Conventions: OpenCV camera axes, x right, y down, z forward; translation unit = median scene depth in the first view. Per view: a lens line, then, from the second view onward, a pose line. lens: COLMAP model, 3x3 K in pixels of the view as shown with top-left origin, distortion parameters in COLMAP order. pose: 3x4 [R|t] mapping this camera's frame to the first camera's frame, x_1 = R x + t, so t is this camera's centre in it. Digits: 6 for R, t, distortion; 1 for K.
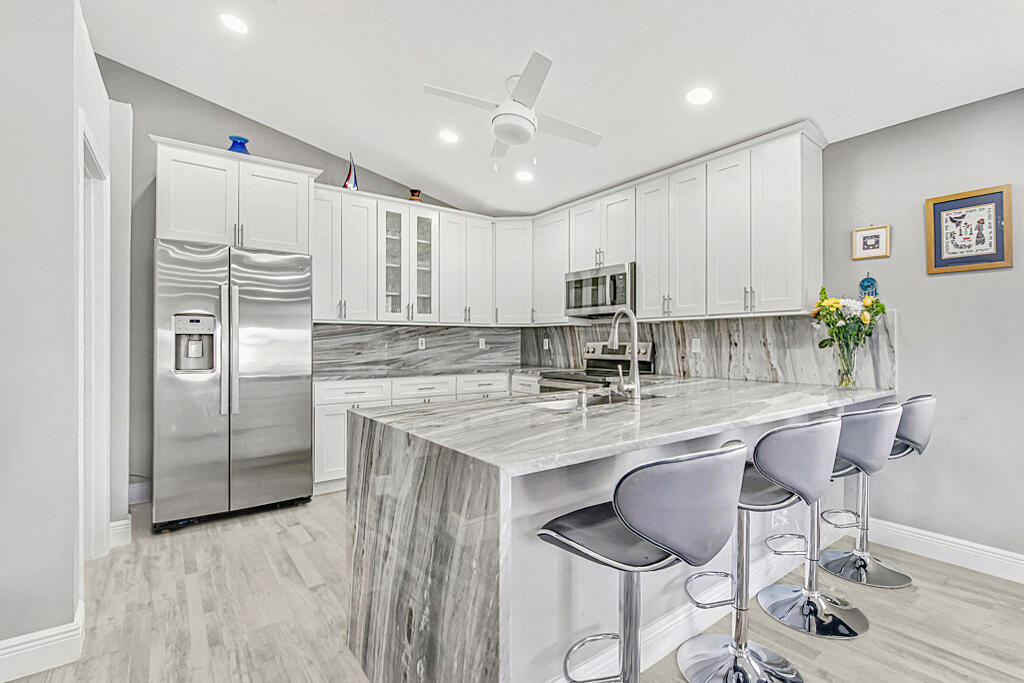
lens RADIAL K [[443.2, 0, 514.7], [0, 443.2, 348.7], [0, 0, 1]] dist [-0.018390, -0.000157]
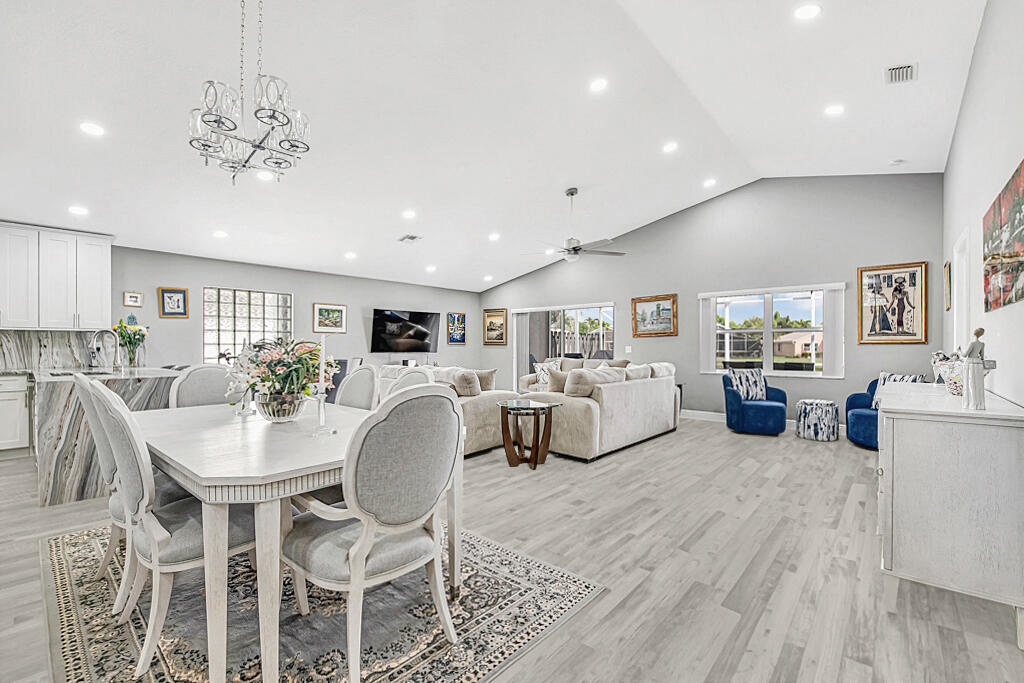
lens RADIAL K [[443.2, 0, 514.7], [0, 443.2, 348.7], [0, 0, 1]] dist [-0.018390, -0.000157]
pose [[-0.203931, -0.006189, 0.978966, -1.203899], [0.011866, 0.999891, 0.008793, 0.004181], [-0.978913, 0.013410, -0.203836, -0.282531]]
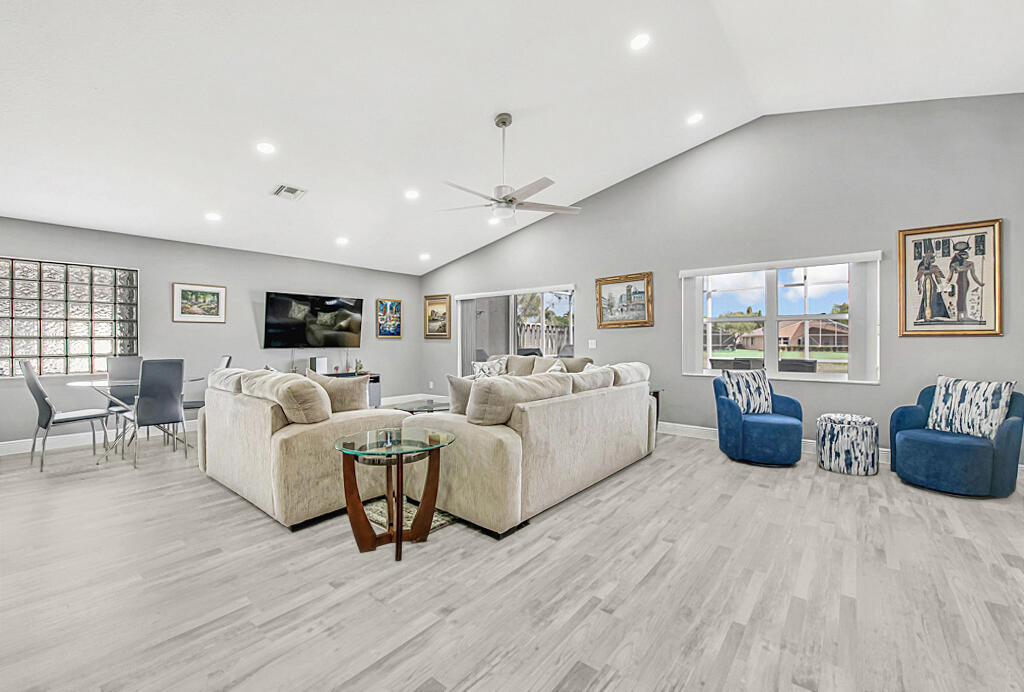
lens RADIAL K [[430.2, 0, 518.7], [0, 430.2, 340.0], [0, 0, 1]] dist [-0.017951, -0.000347]
pose [[-0.248067, 0.000117, 0.968743, -0.738855], [0.012576, 0.999916, 0.003100, 0.009220], [-0.968661, 0.012952, -0.248047, -0.580329]]
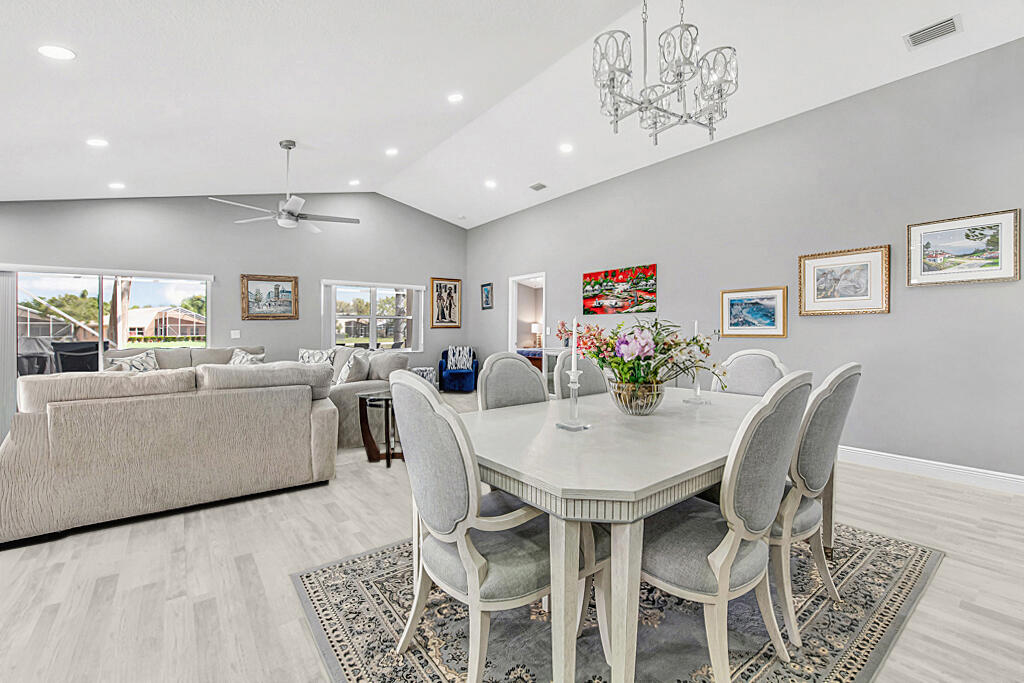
lens RADIAL K [[431.0, 0, 500.8], [0, 431.0, 342.6], [0, 0, 1]] dist [-0.021049, -0.000259]
pose [[-0.999940, 0.001167, 0.010852, -0.326266], [0.001635, 0.999065, 0.043206, -0.005800], [-0.010791, 0.043221, -0.999007, 0.483761]]
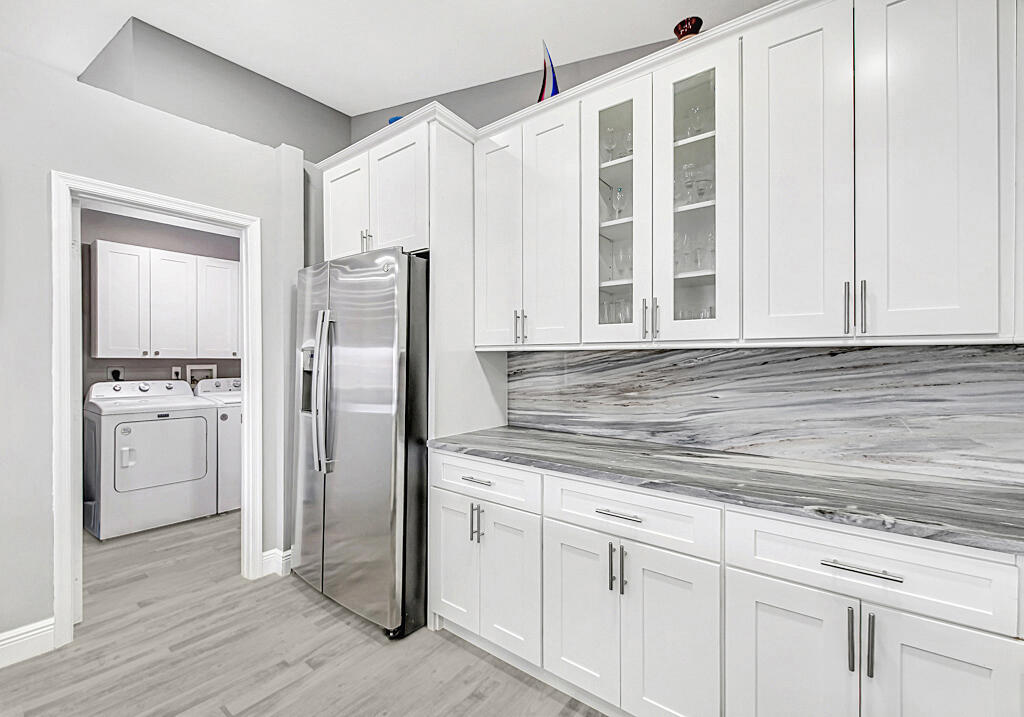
lens RADIAL K [[440.7, 0, 486.0], [0, 440.7, 358.0], [0, 0, 1]] dist [-0.001468, -0.015280]
pose [[0.238126, 0.002800, -0.971230, 0.151392], [-0.019392, 0.999810, -0.001873, -0.047129], [0.971041, 0.019280, 0.238135, 0.846845]]
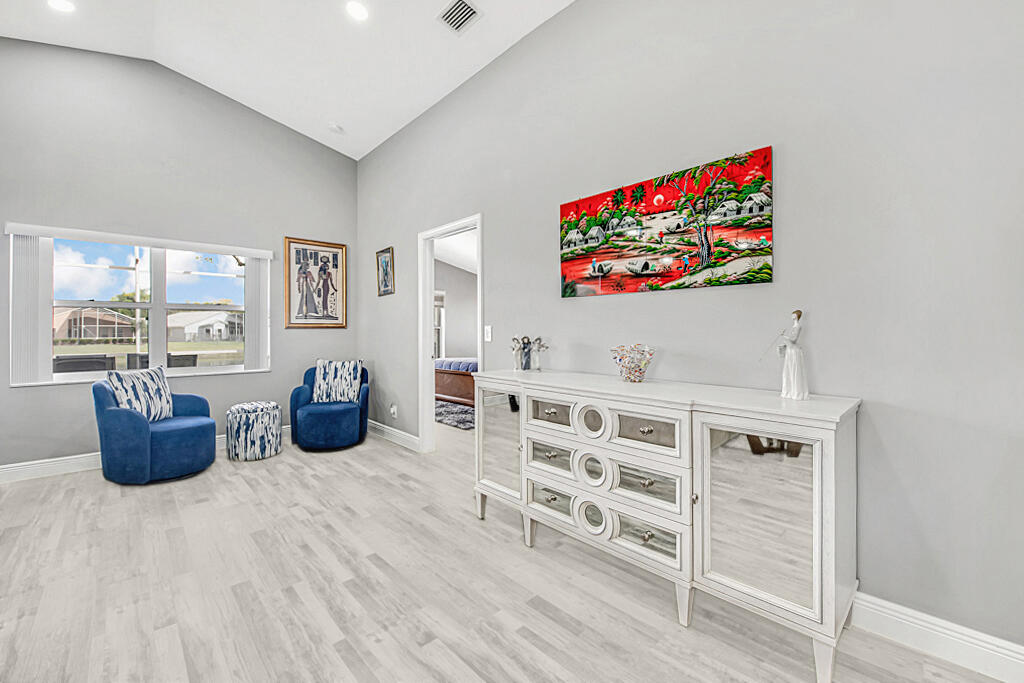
lens RADIAL K [[412.3, 0, 512.0], [0, 412.3, 341.5], [0, 0, 1]] dist [-0.021536, -0.000390]
pose [[-0.994207, 0.003668, -0.107423, -0.469102], [-0.000497, 0.999250, 0.038719, 0.007902], [0.107485, 0.038548, -0.993459, -0.512512]]
